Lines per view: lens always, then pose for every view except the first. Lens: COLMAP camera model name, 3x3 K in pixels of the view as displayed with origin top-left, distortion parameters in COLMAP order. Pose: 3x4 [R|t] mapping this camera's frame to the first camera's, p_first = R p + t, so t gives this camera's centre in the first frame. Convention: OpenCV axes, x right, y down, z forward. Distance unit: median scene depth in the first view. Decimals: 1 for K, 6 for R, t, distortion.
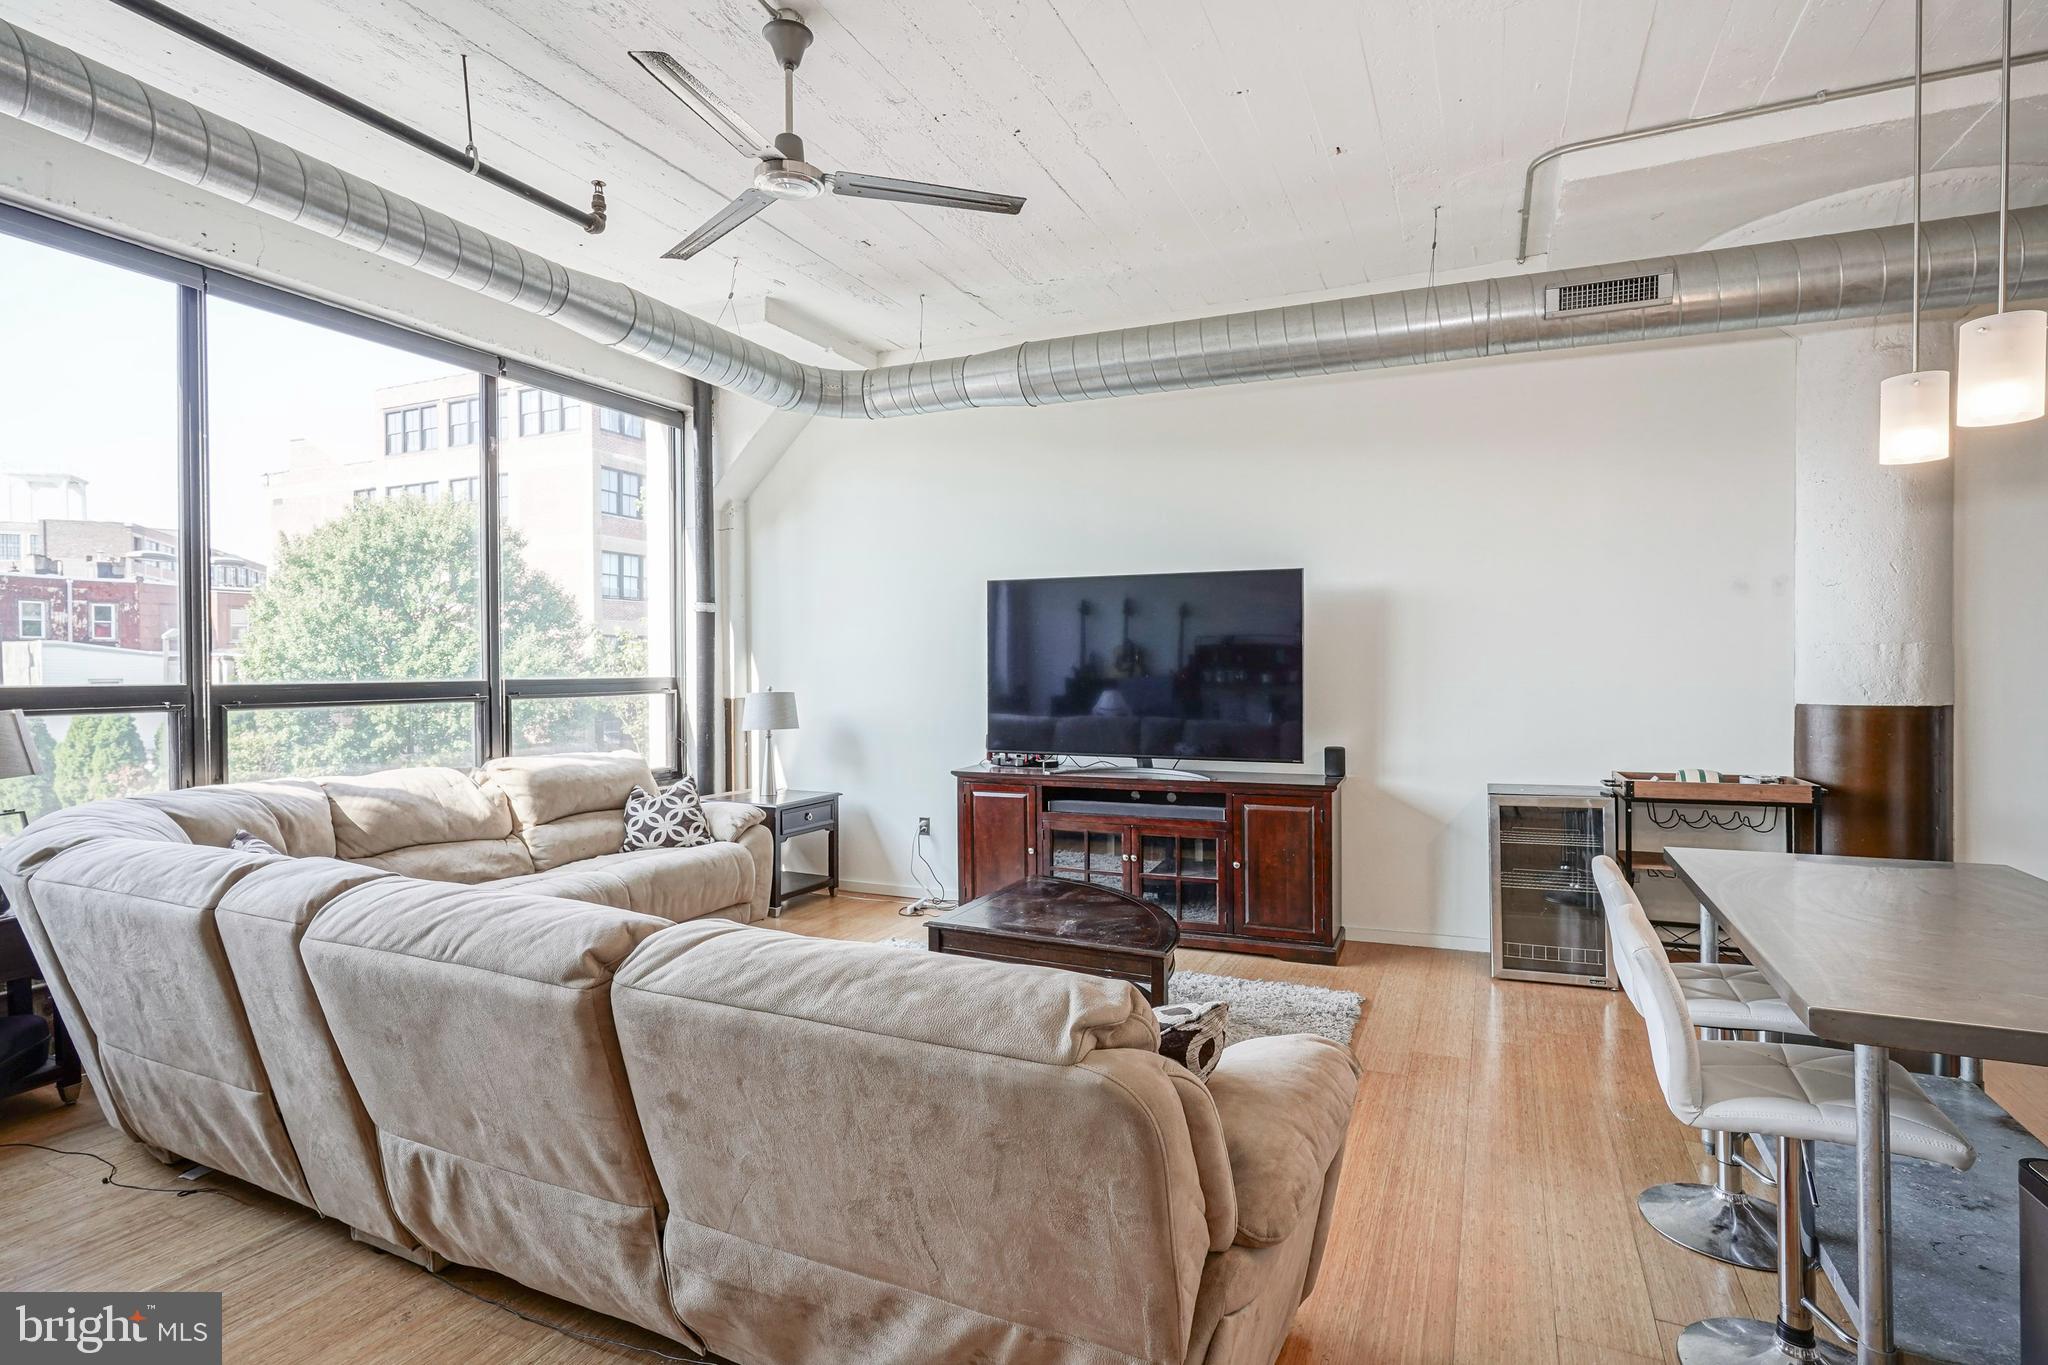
lens RADIAL K [[978.0, 0, 1020.6], [0, 978.0, 677.8], [0, 0, 1]] dist [-0.003672, 0.001492]
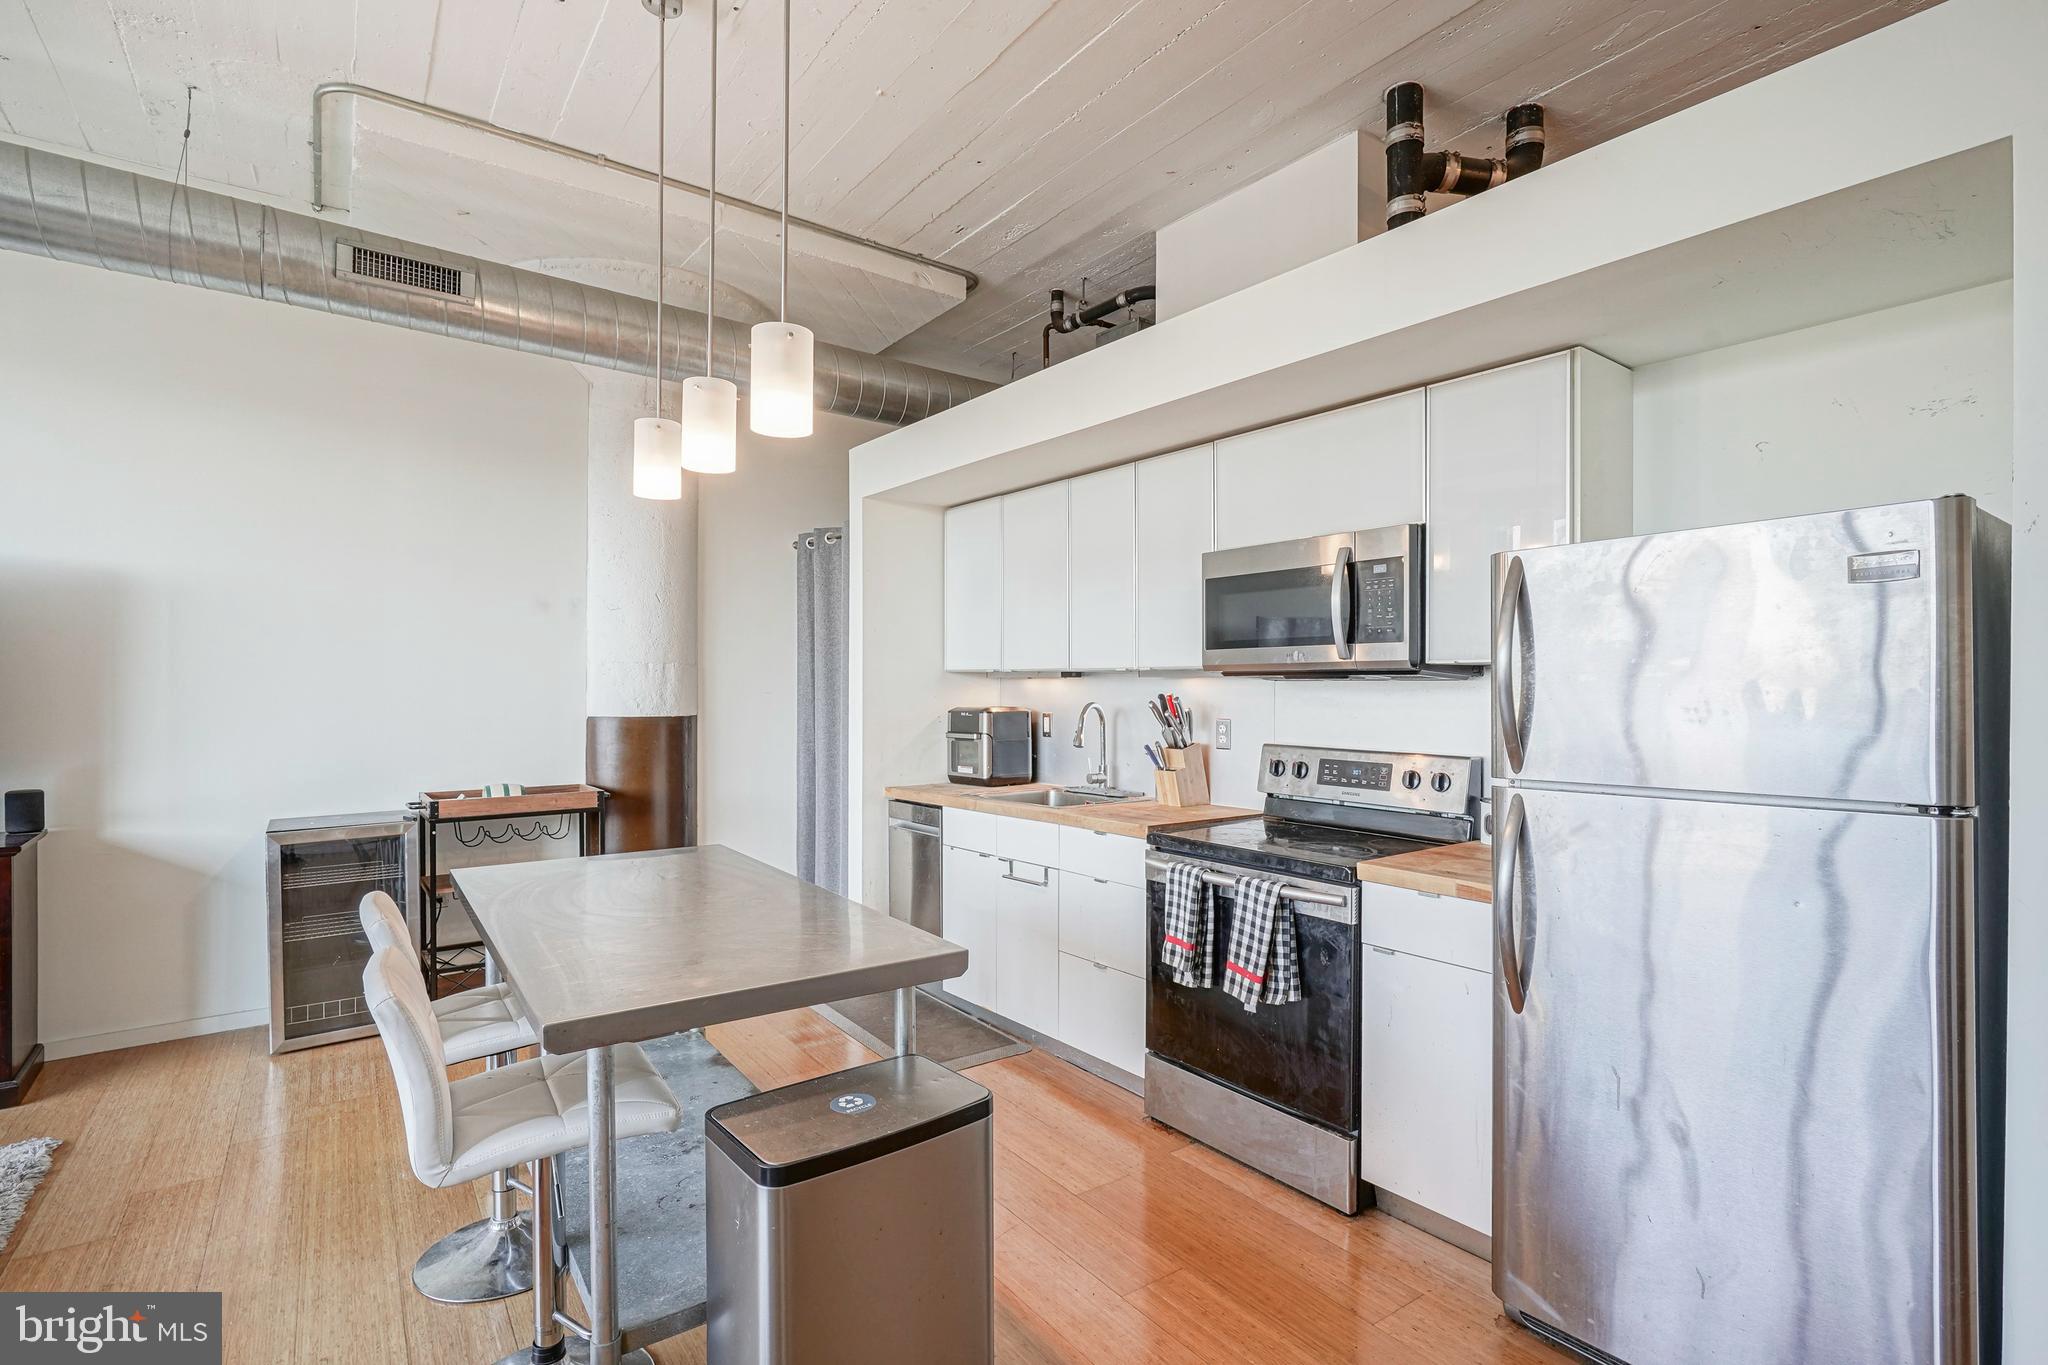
lens RADIAL K [[997.7, 0, 1001.7], [0, 997.7, 688.9], [0, 0, 1]] dist [-0.004304, 0.002099]
pose [[0.505134, 0.006804, 0.863014, 0.060972], [0.000699, 0.999965, -0.008293, 0.004681], [-0.863041, 0.004792, 0.505112, 0.037261]]
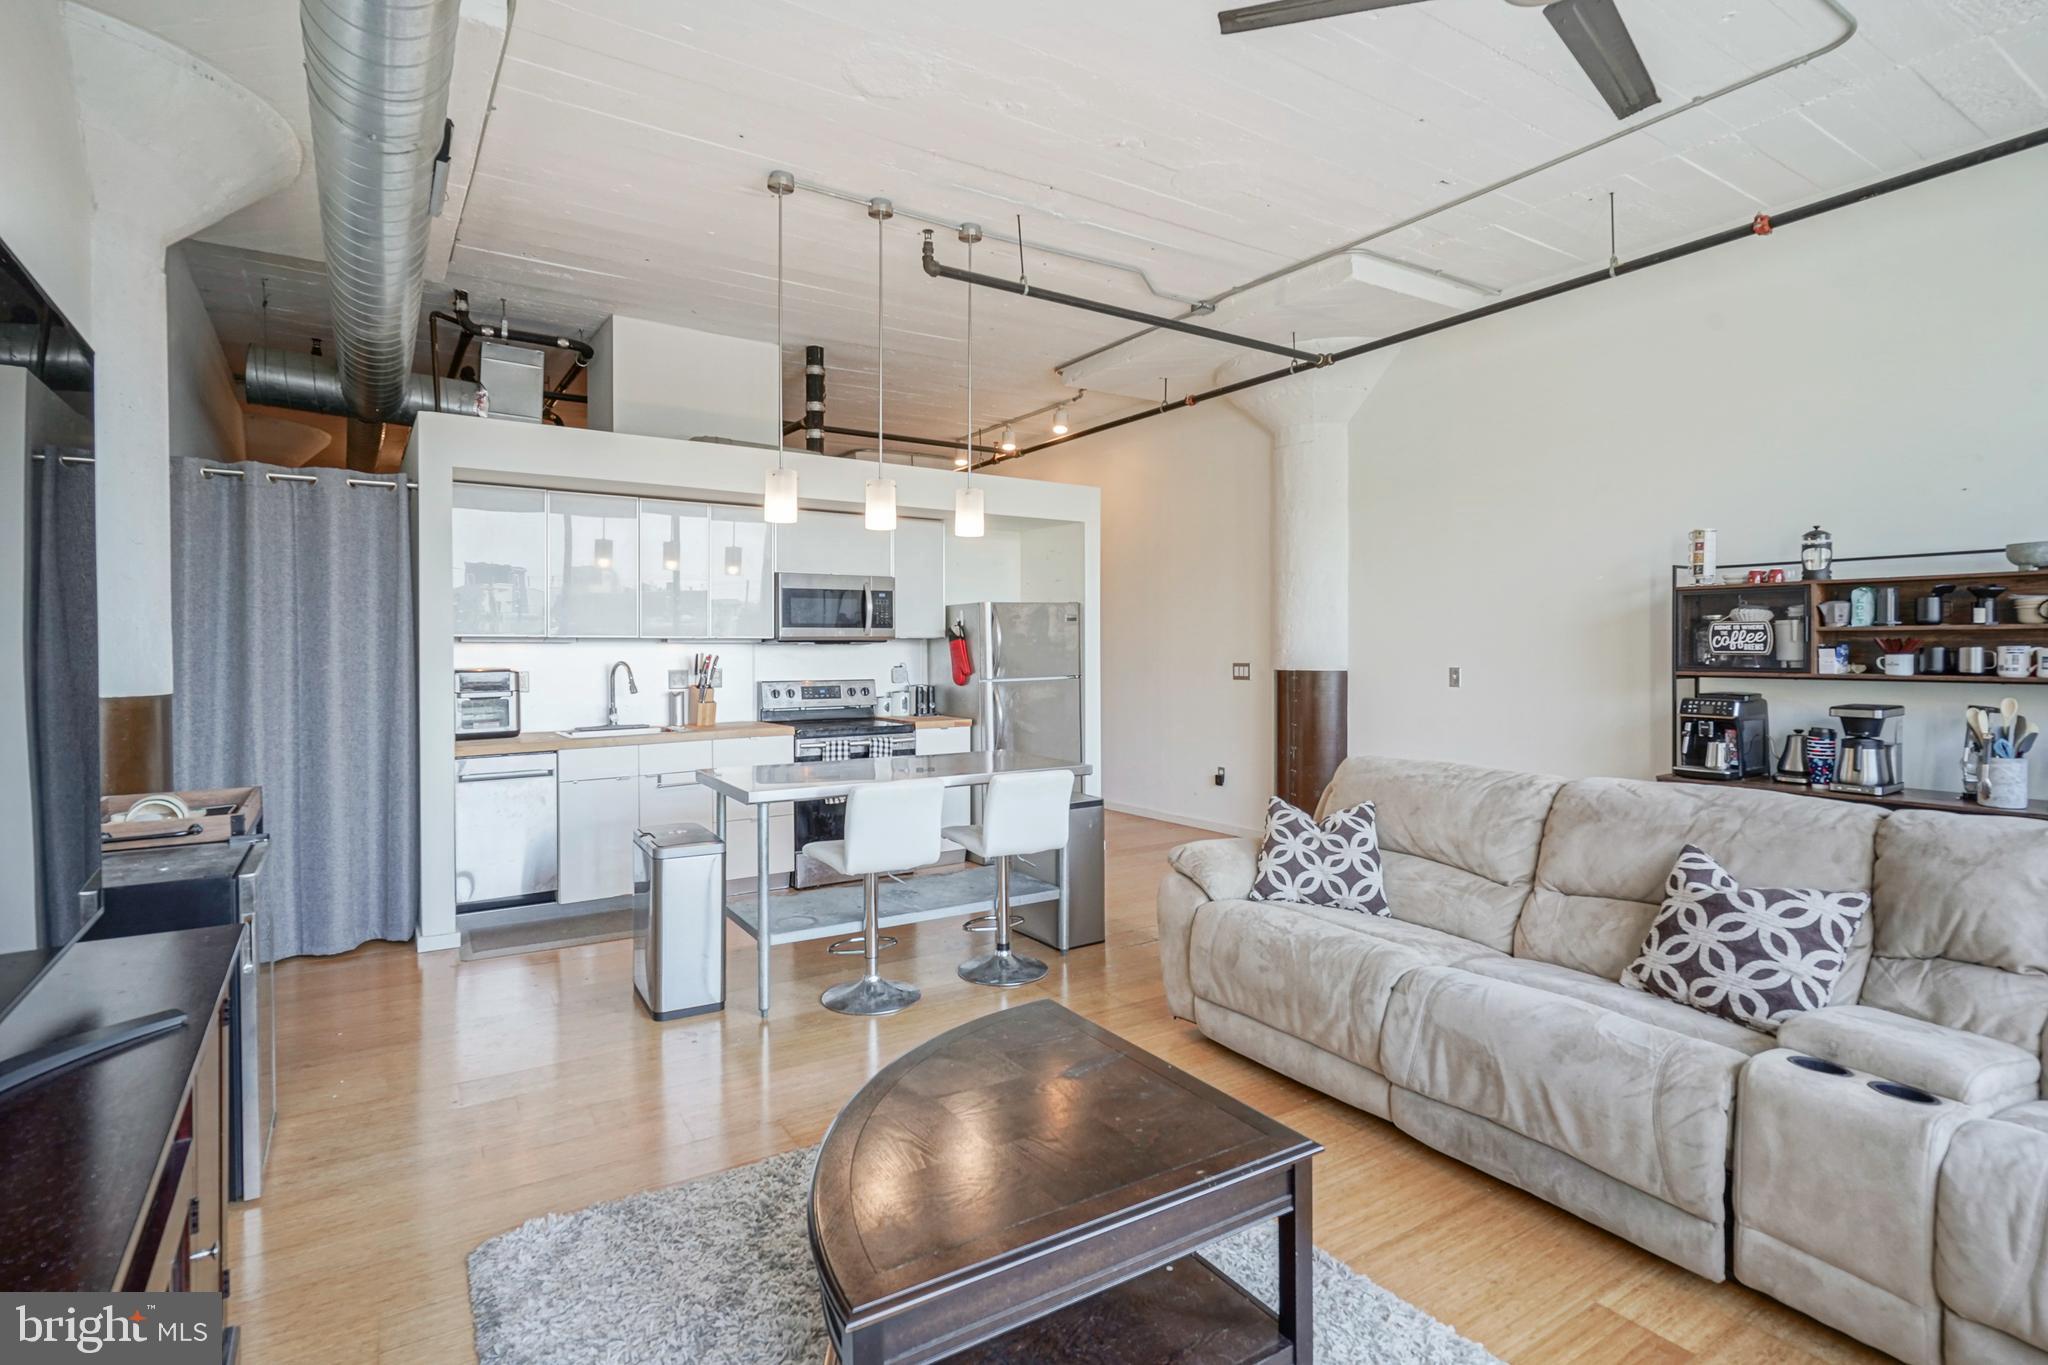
lens RADIAL K [[1007.8, 0, 1047.5], [0, 1007.8, 653.9], [0, 0, 1]] dist [-0.005141, 0.000391]
pose [[-0.857436, 0.005827, 0.514558, -0.174945], [0.012777, 0.999869, 0.009969, -0.003669], [-0.514433, 0.015123, -0.857397, 1.112702]]
